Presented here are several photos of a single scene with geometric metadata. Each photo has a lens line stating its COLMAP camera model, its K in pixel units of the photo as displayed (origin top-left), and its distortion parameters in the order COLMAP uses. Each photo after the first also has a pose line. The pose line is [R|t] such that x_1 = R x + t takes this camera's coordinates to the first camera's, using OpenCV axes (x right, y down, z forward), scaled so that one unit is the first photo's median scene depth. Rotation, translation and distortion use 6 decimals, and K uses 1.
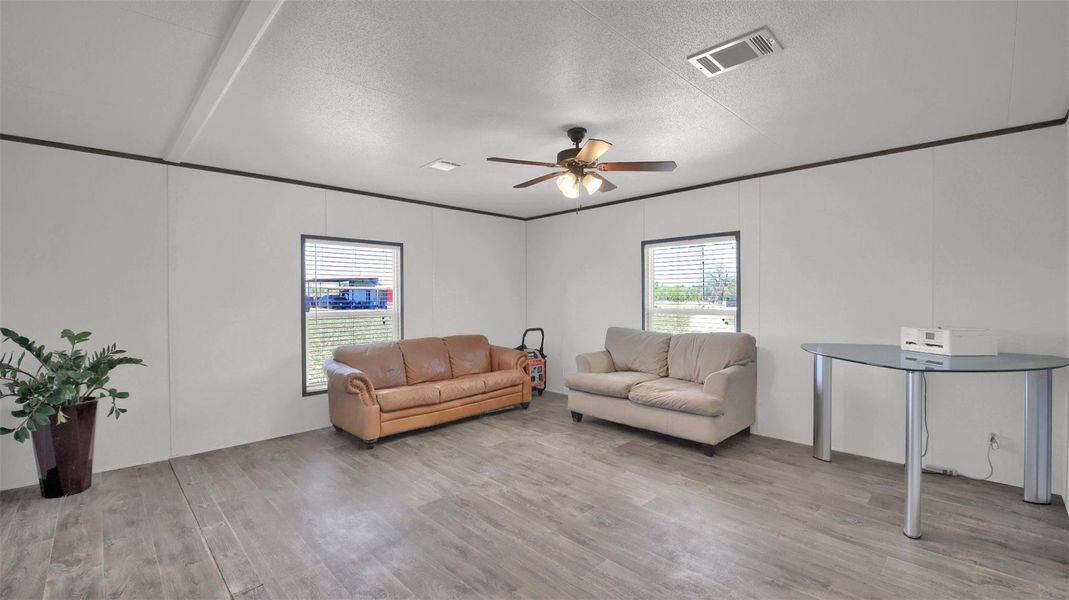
lens RADIAL K [[452.9, 0, 537.4], [0, 452.9, 297.5], [0, 0, 1]] dist [-0.000488, -0.000254]
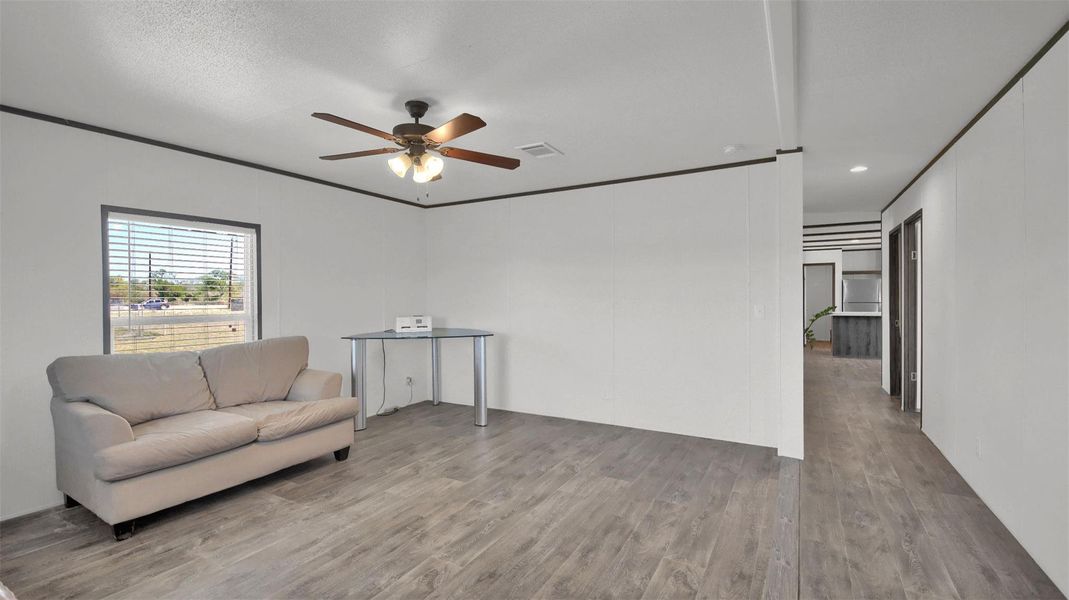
lens RADIAL K [[463.4, 0, 534.5], [0, 463.4, 300.0], [0, 0, 1]] dist [0.034761, -0.028316]
pose [[-0.278394, -0.002934, 0.960462, -0.743664], [0.011271, 0.999916, 0.006322, 0.002615], [-0.960401, 0.012585, -0.278338, 0.929350]]
